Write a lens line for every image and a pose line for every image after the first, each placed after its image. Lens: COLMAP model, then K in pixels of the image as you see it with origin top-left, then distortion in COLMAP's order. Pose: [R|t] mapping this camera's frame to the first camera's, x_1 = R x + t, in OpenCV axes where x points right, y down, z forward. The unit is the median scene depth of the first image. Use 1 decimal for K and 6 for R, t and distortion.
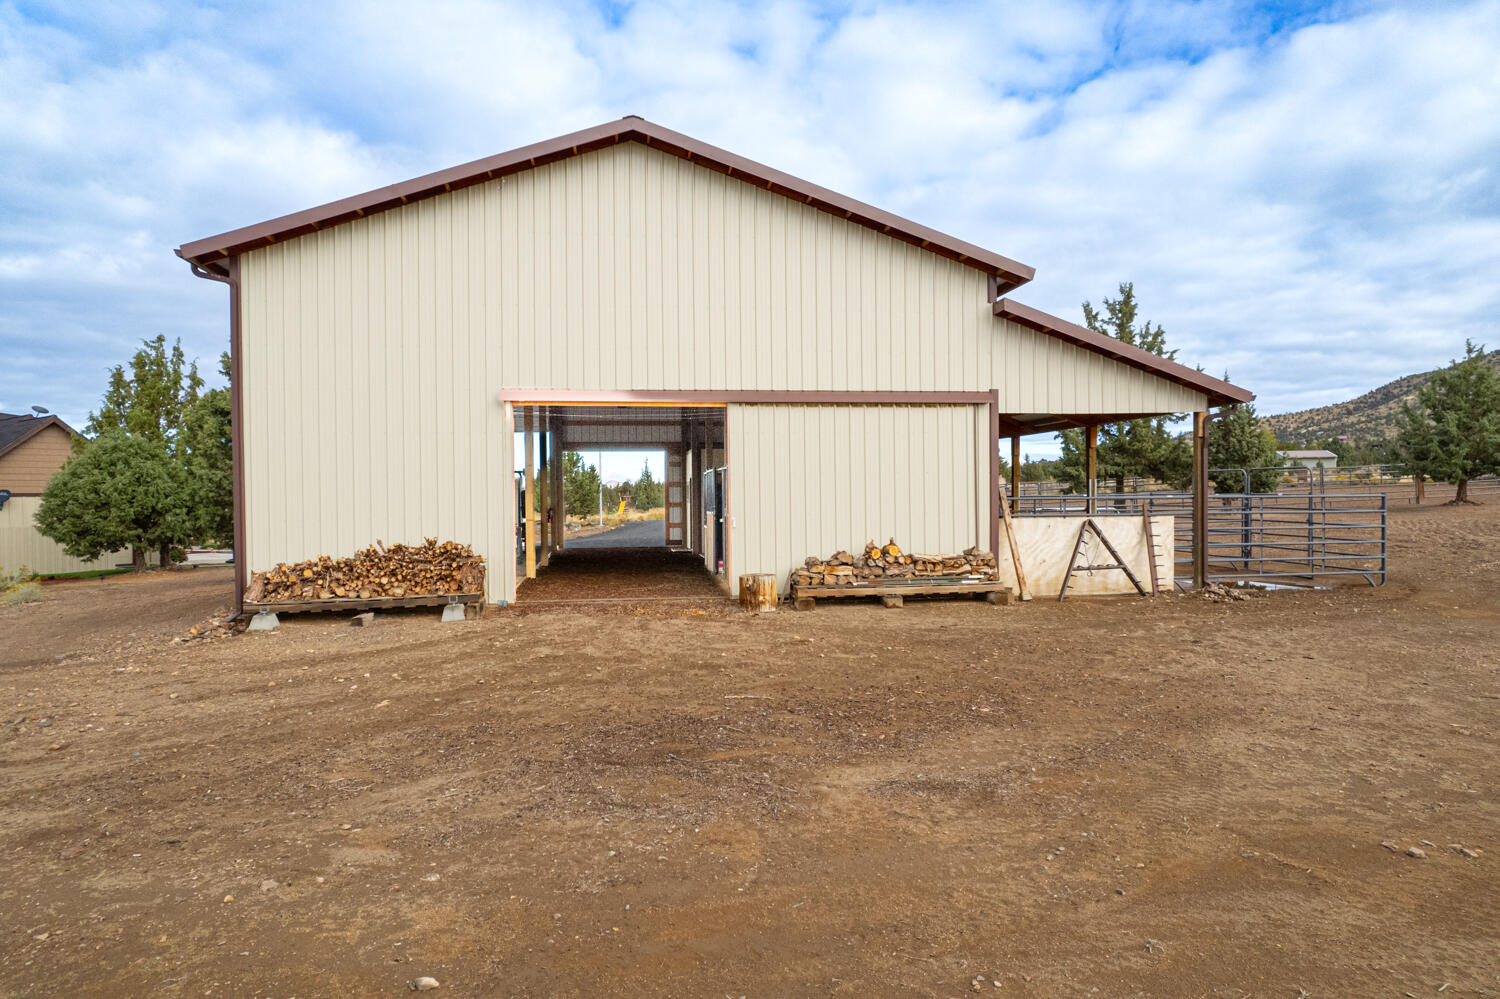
lens RADIAL K [[969.4, 0, 754.4], [0, 969.4, 488.8], [0, 0, 1]] dist [-0.070139, 0.054401]
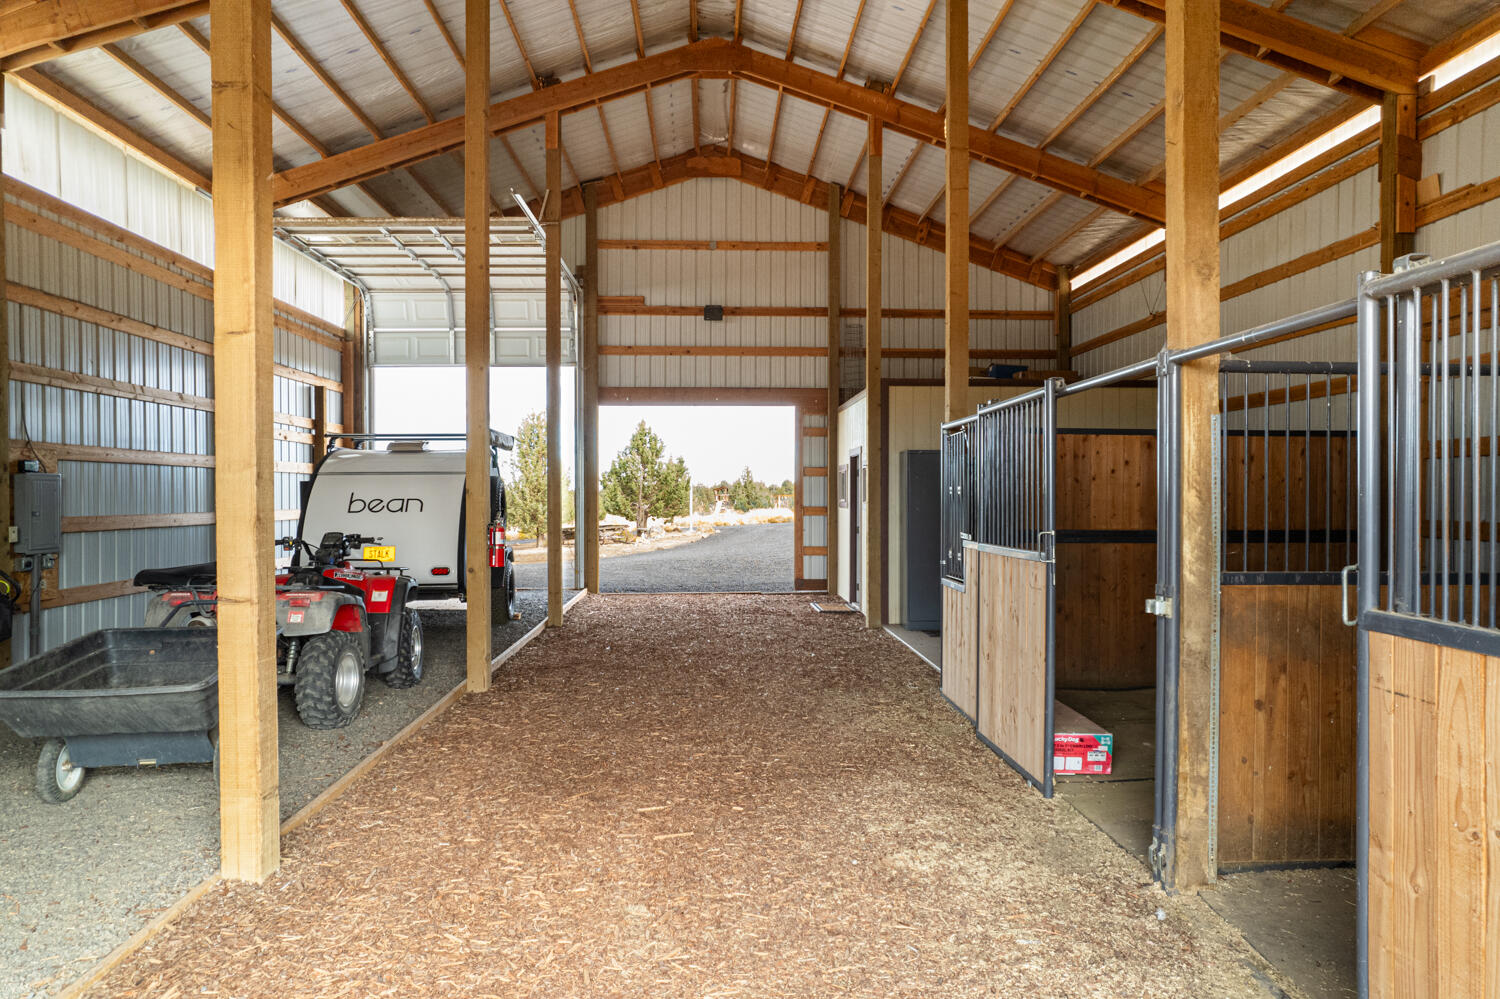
lens RADIAL K [[969.4, 0, 754.4], [0, 969.4, 488.8], [0, 0, 1]] dist [-0.070139, 0.054401]
pose [[0.994888, 0.010612, -0.100427, -0.061574], [-0.010617, 0.999944, 0.000481, 0.005016], [0.100427, 0.000587, 0.994944, 0.483971]]
